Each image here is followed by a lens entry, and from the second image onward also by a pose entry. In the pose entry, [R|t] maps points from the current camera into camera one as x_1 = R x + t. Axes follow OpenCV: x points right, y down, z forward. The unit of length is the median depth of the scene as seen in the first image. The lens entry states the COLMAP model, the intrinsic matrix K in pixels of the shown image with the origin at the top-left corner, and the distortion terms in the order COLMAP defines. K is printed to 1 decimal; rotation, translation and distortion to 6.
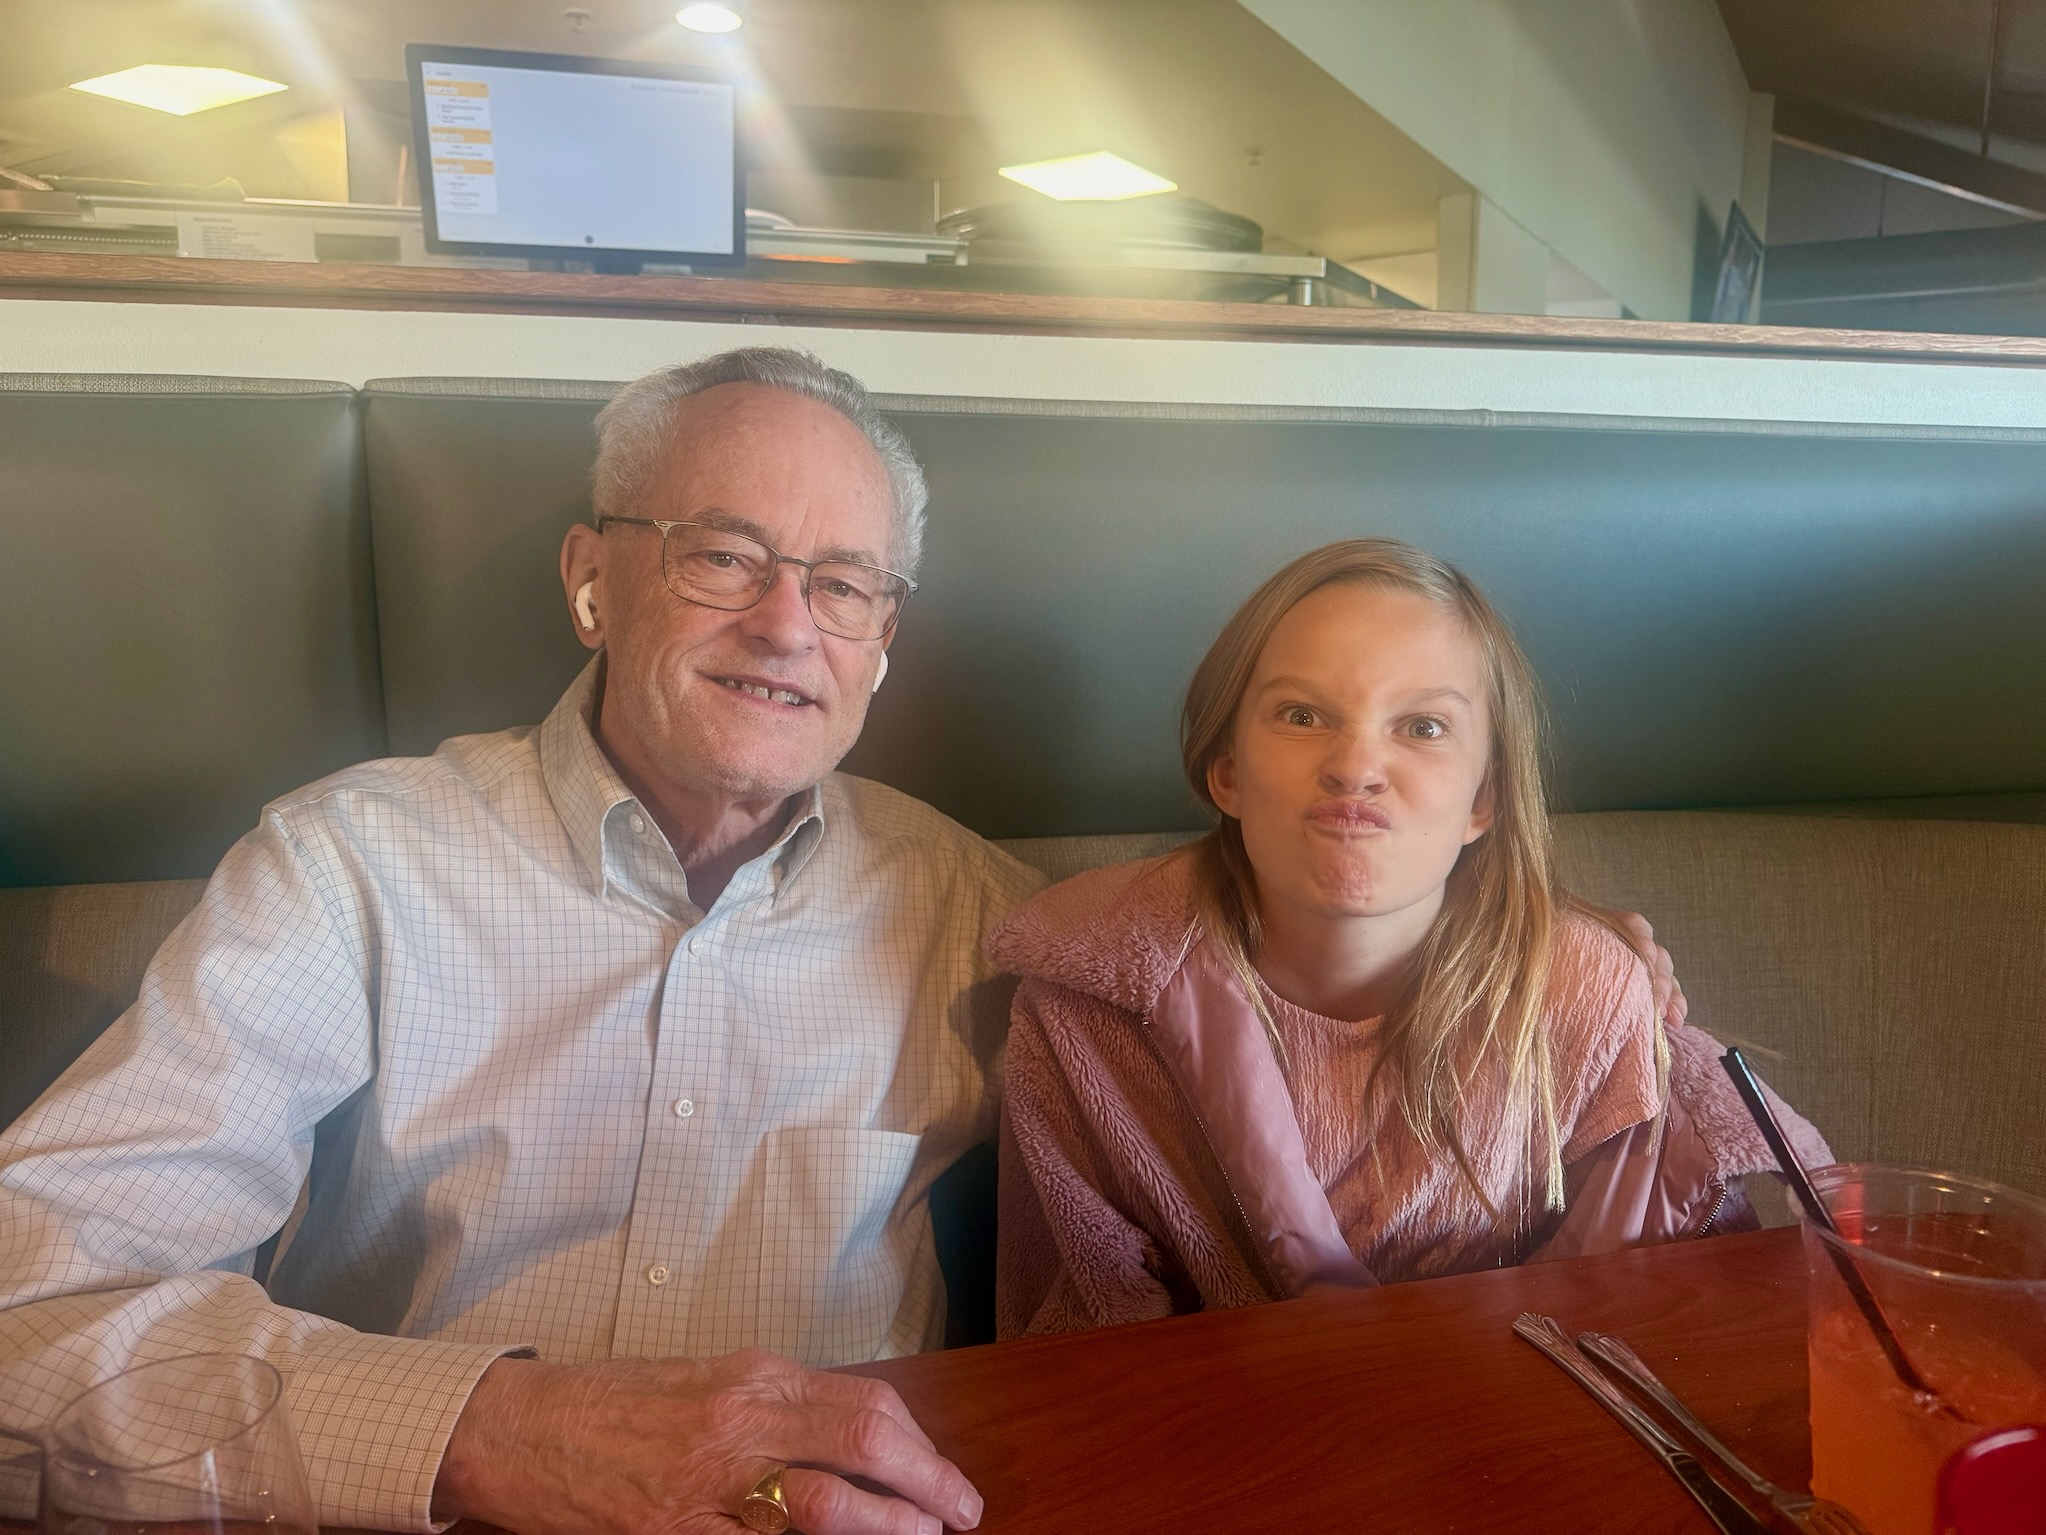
lens RADIAL K [[1494.2, 0, 1023.0], [0, 1494.2, 767.5], [0, 0, 1]] dist [0.001431, -0.010242]
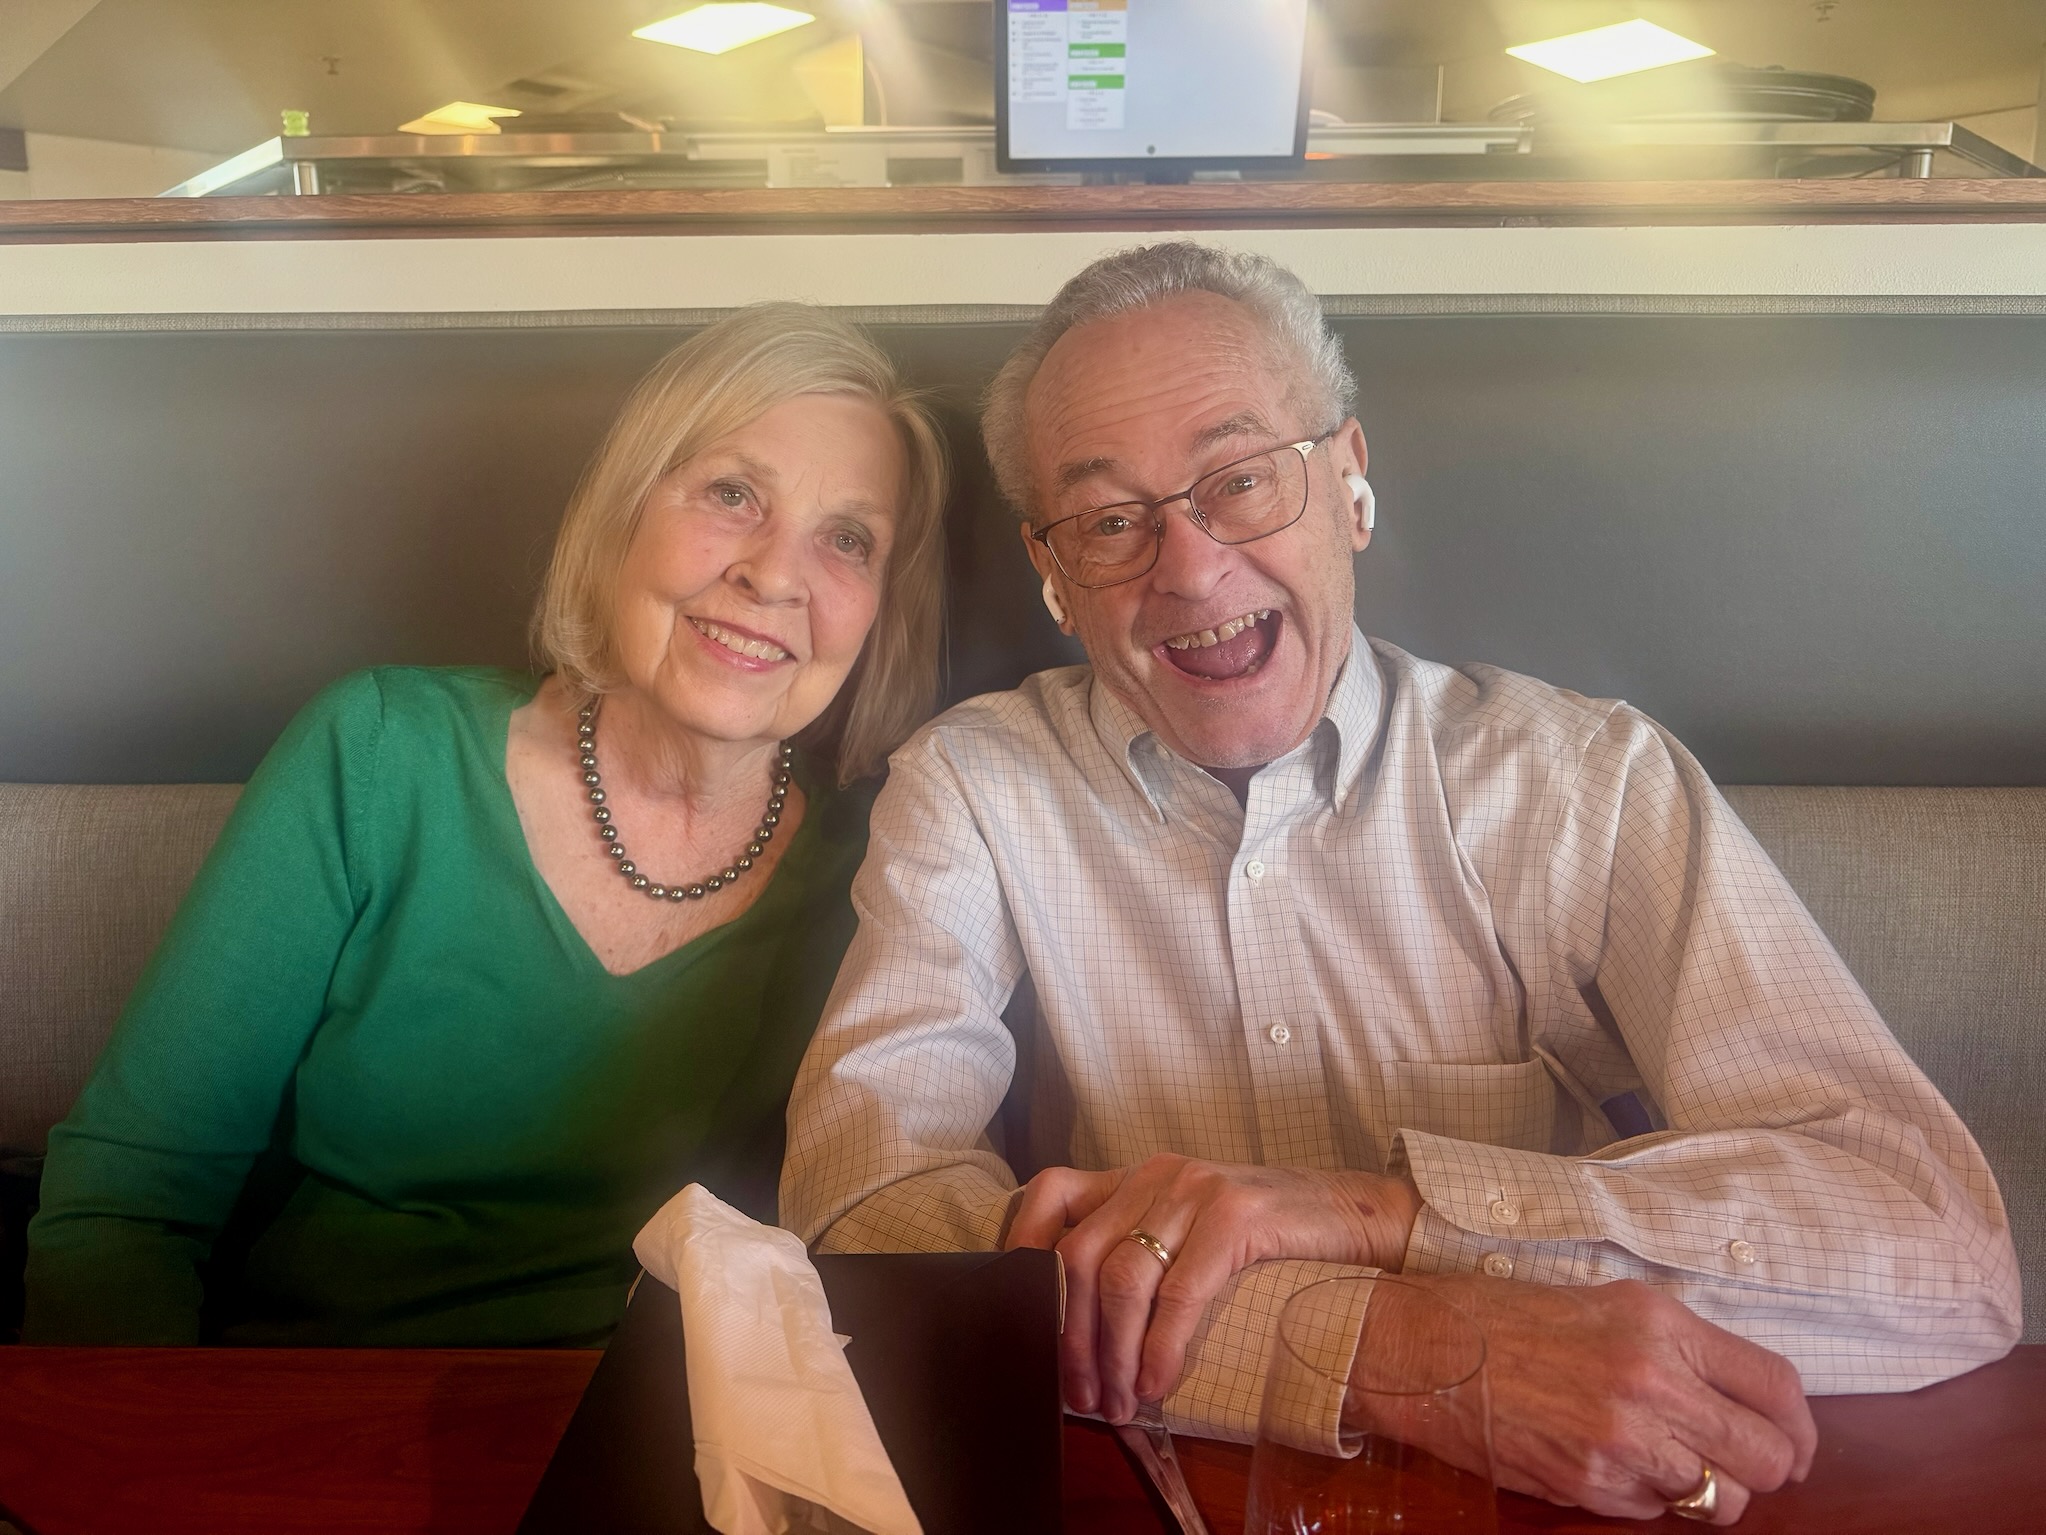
lens RADIAL K [[1494.2, 0, 1023.0], [0, 1494.2, 767.5], [0, 0, 1]] dist [0.001431, -0.010242]
pose [[0.969247, 0.039982, -0.242820, -0.110383], [-0.025391, 0.997695, 0.062927, -0.002710], [0.244777, -0.054826, 0.968028, -0.007430]]
